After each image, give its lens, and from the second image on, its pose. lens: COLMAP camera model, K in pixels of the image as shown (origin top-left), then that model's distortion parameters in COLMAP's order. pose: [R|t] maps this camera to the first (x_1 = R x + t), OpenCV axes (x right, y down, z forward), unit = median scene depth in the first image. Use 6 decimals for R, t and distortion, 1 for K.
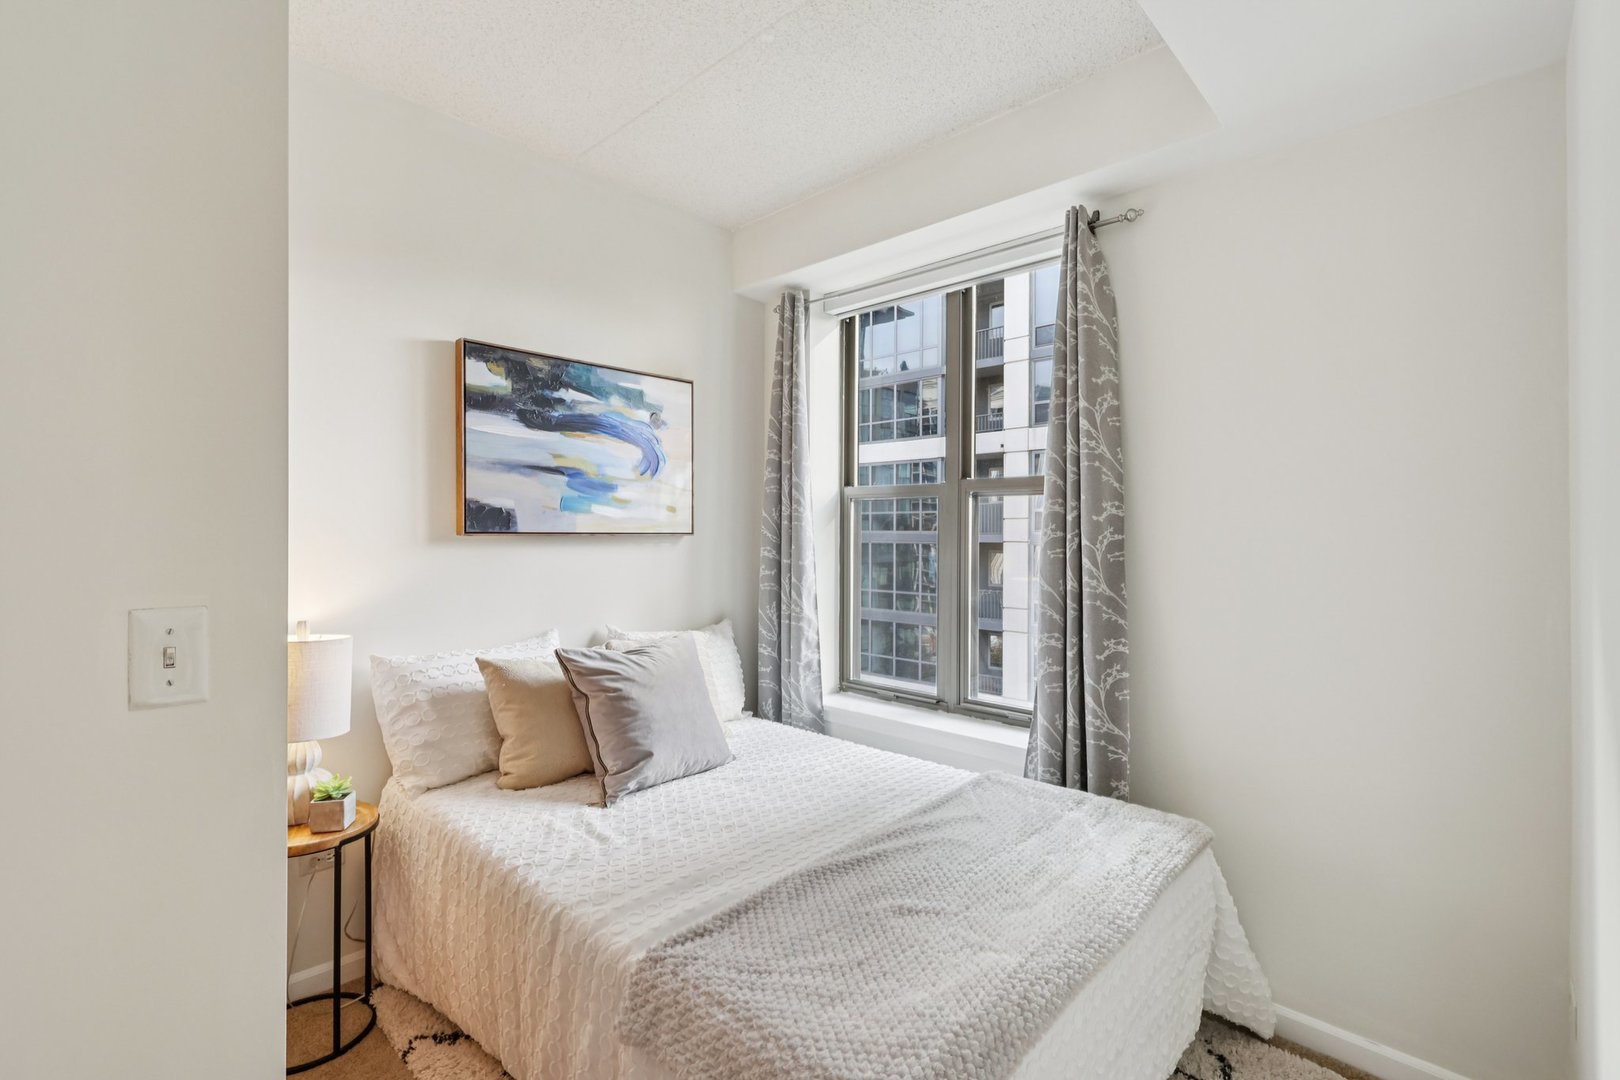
lens RADIAL K [[756.7, 0, 799.2], [0, 756.7, 538.6], [0, 0, 1]] dist [0.015903, -0.000023]
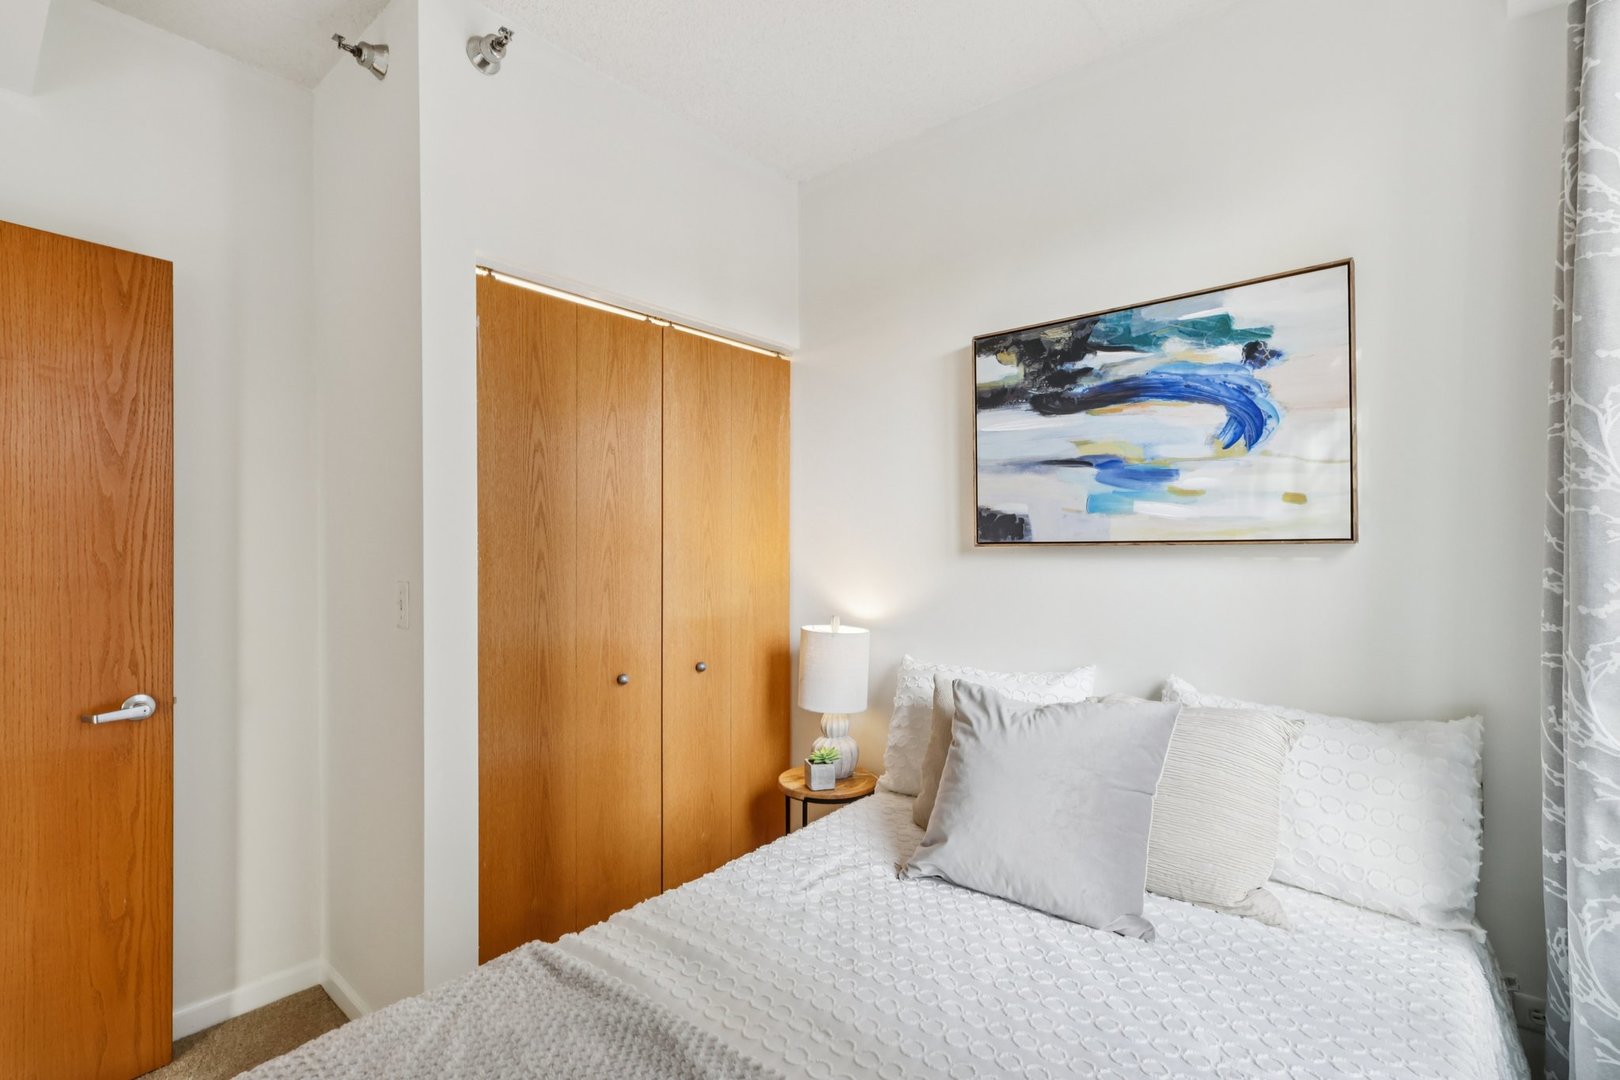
lens RADIAL K [[756.7, 0, 801.8], [0, 756.7, 548.0], [0, 0, 1]] dist [0.015903, -0.000023]
pose [[0.057934, -0.004777, -0.998309, 0.439142], [-0.000864, 0.999988, -0.004835, 0.002680], [0.998320, 0.001142, 0.057929, 0.664899]]
